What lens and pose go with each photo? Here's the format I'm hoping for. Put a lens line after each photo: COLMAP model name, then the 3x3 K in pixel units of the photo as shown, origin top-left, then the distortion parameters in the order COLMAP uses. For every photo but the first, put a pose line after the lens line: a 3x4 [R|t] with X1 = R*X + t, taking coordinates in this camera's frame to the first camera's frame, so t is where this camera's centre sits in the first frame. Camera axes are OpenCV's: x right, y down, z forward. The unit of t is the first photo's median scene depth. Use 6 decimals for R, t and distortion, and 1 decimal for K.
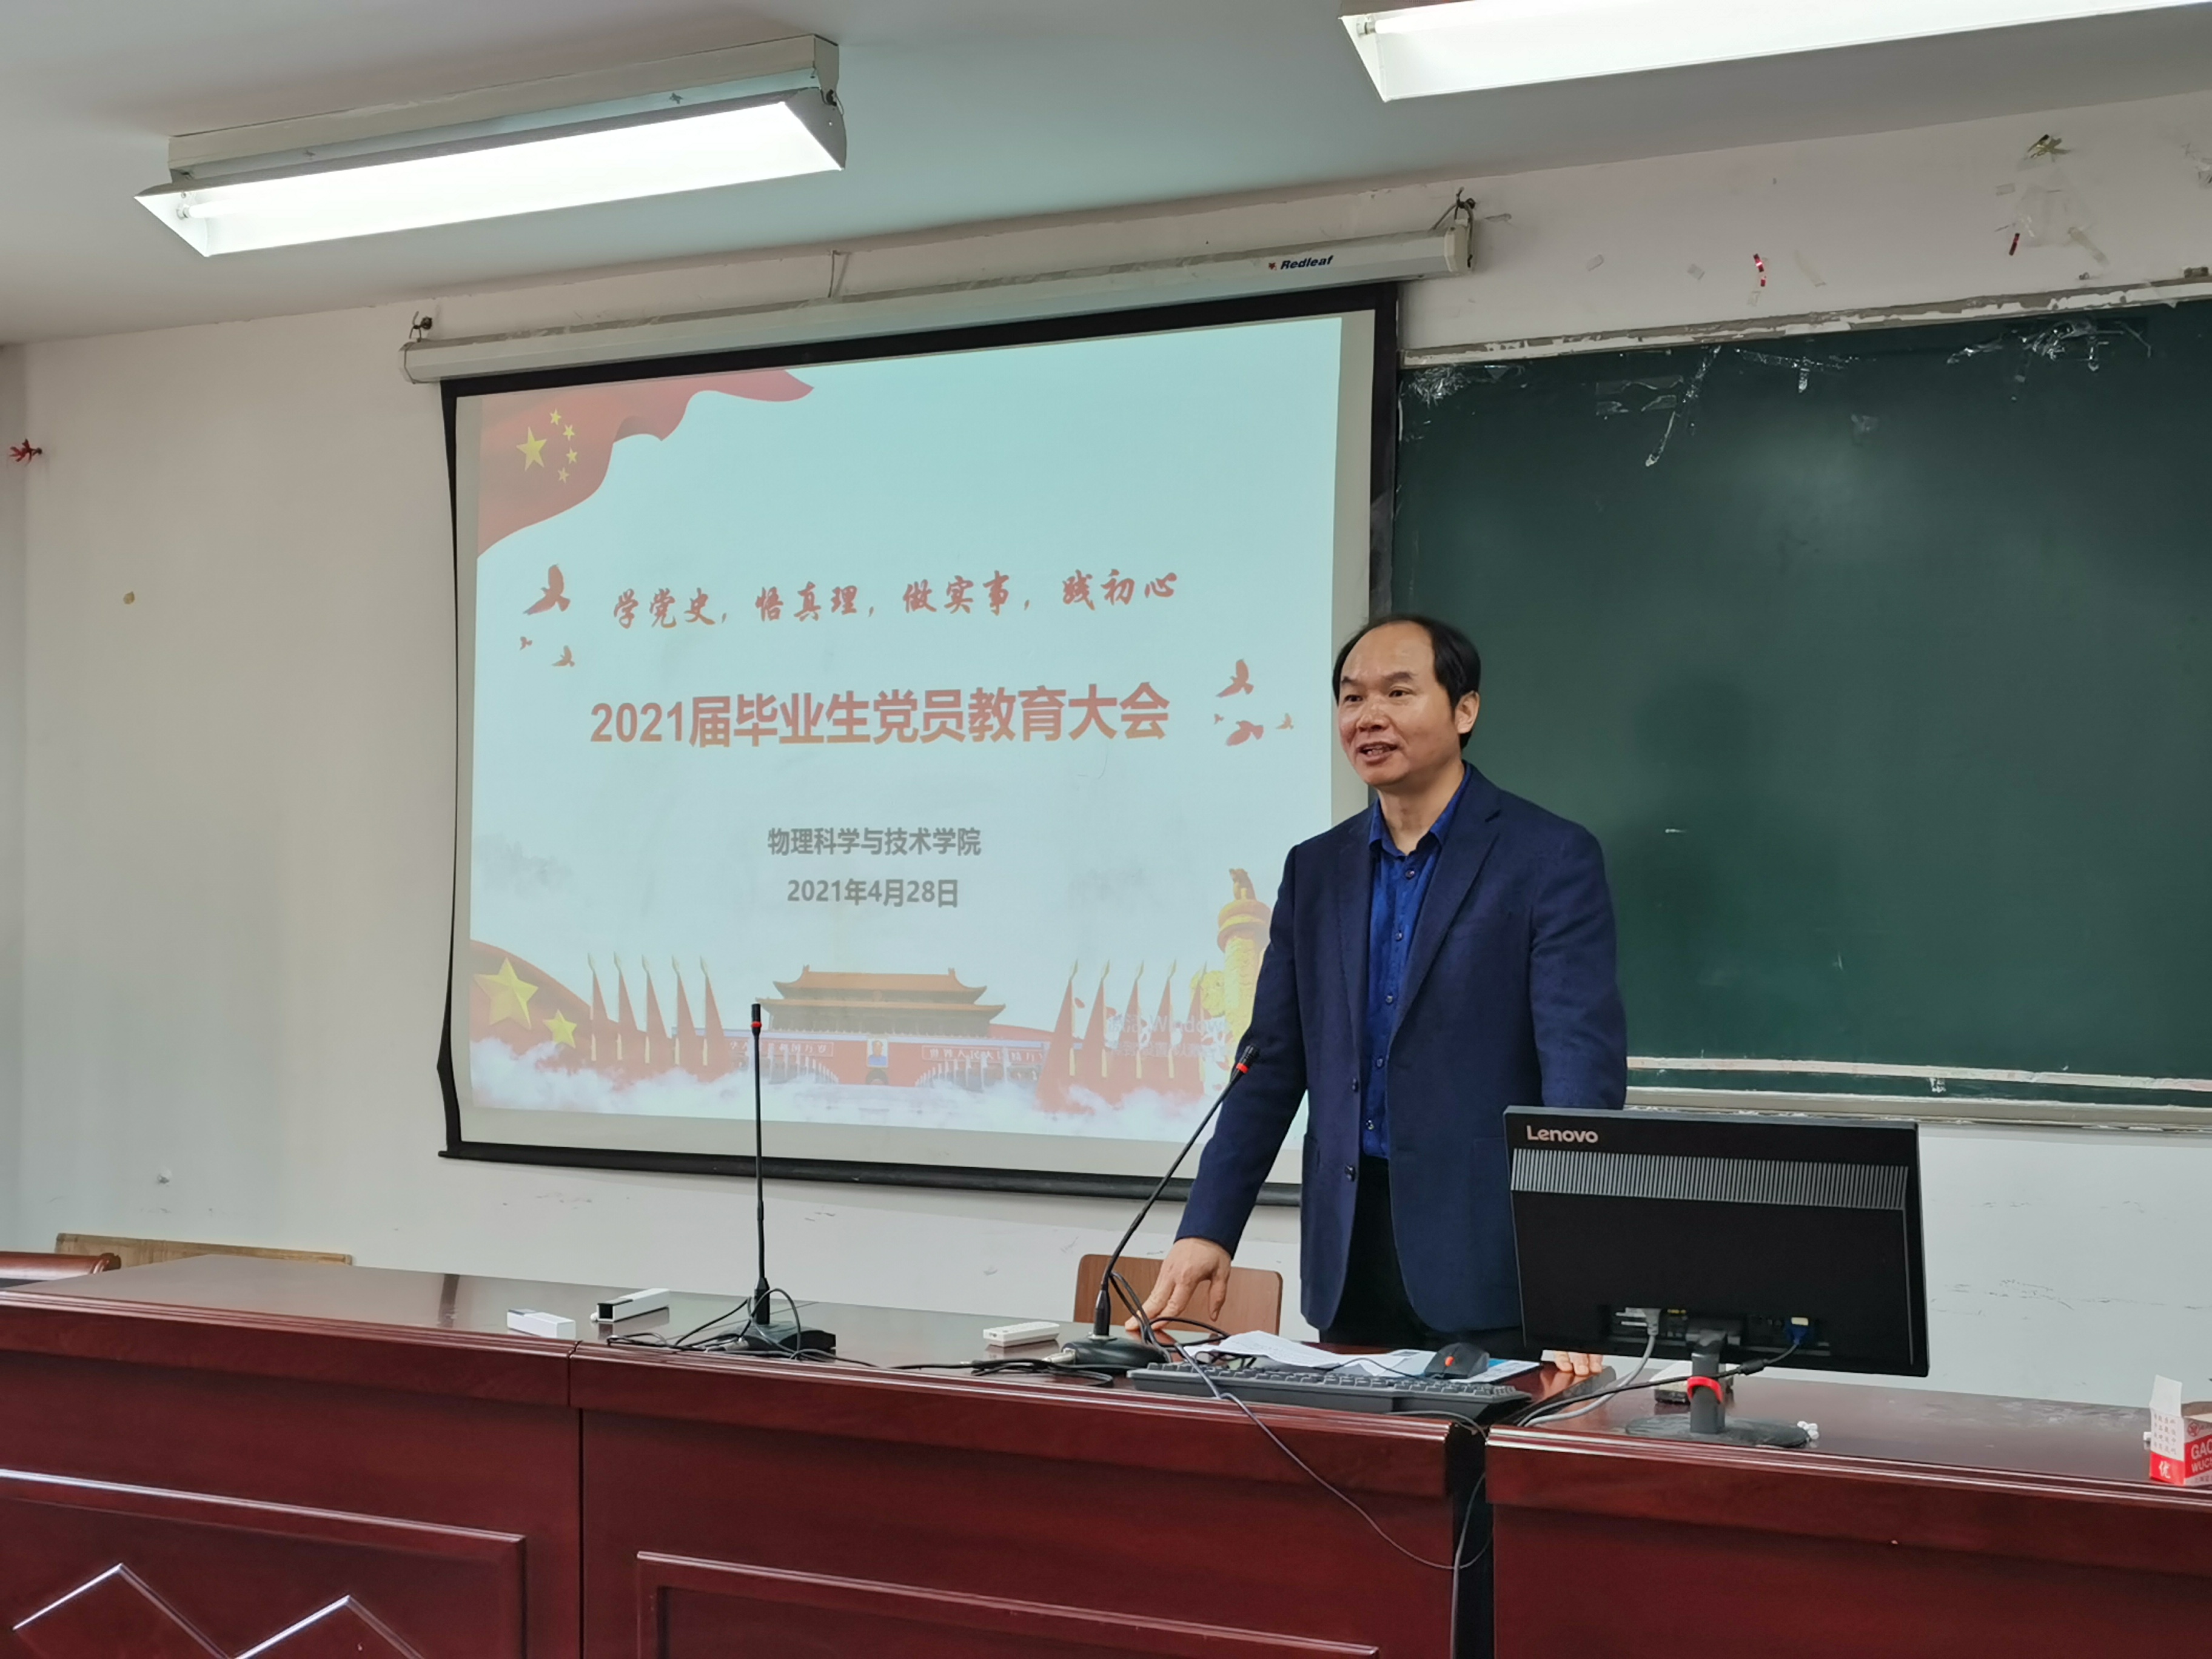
lens RADIAL K [[3016.7, 0, 1106.0], [0, 3016.7, 829.5], [0, 0, 1]] dist [0.028421, 0.070535]
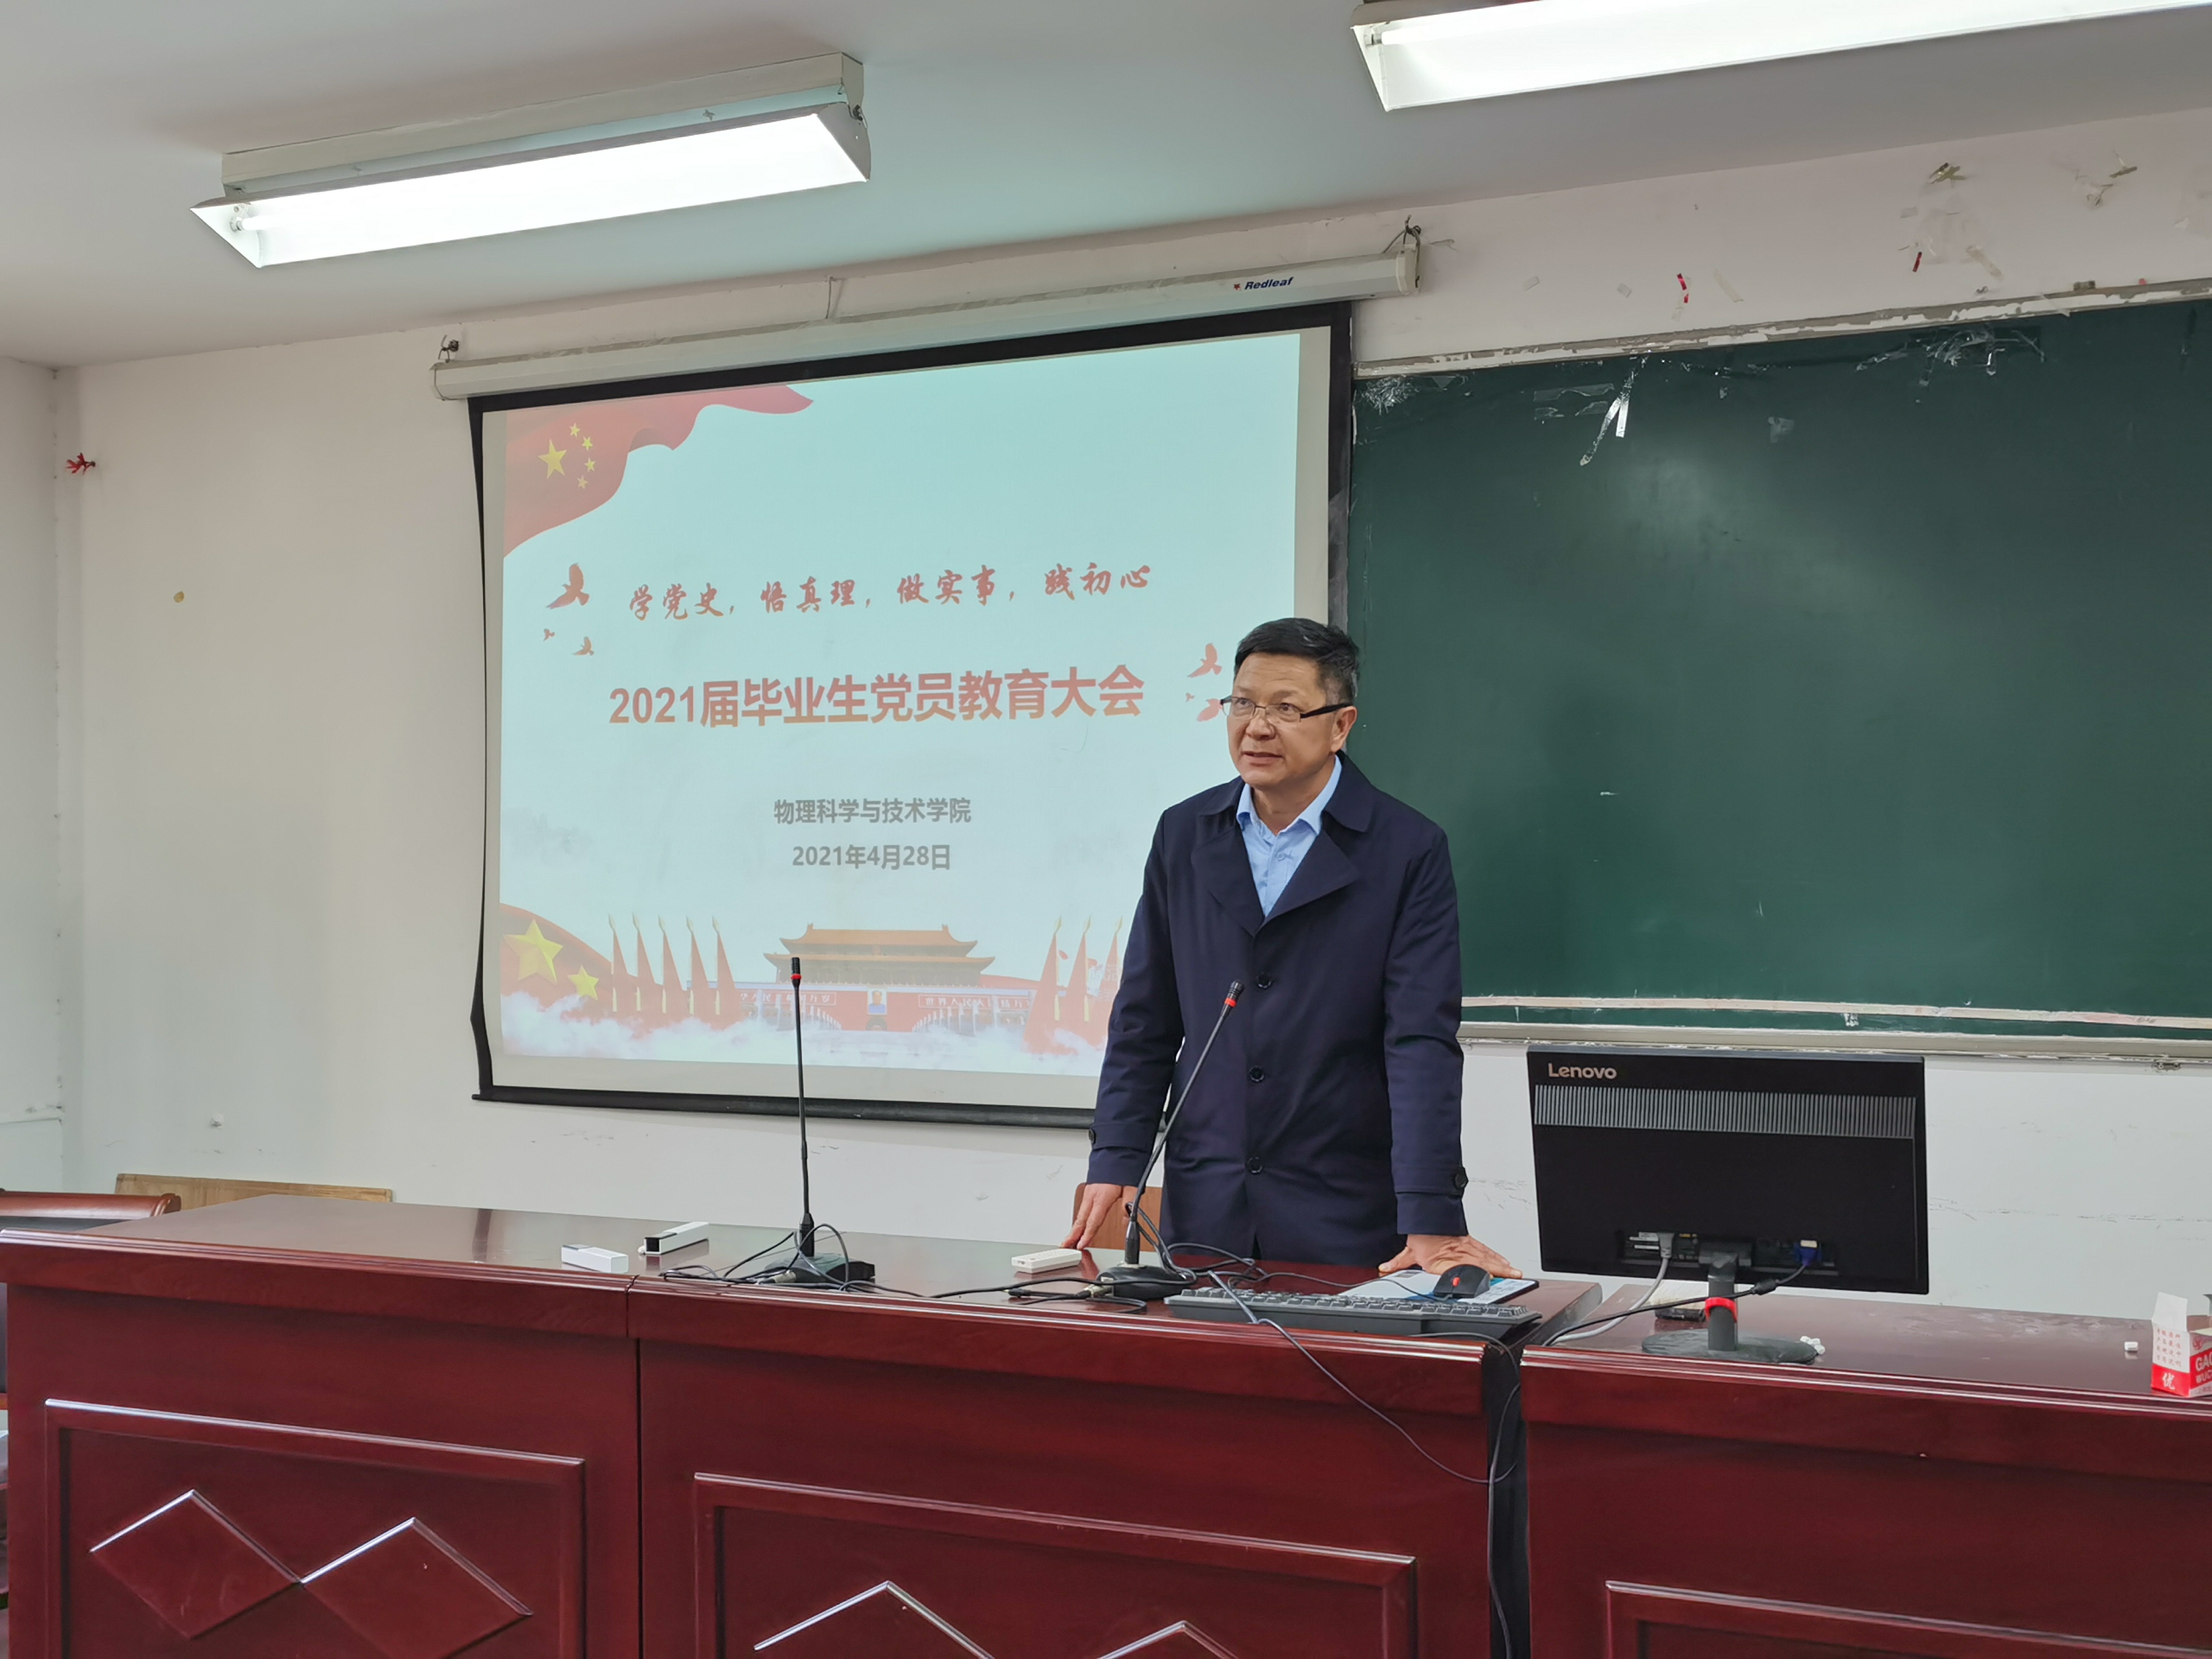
lens RADIAL K [[2468.3, 0, 1106.0], [0, 2468.3, 829.5], [0, 0, 1]] dist [0.012952, 0.141394]
pose [[0.998455, -0.007554, 0.055045, -0.046047], [0.007249, 0.999957, 0.005743, 0.006962], [-0.055086, -0.005335, 0.998467, 0.101452]]
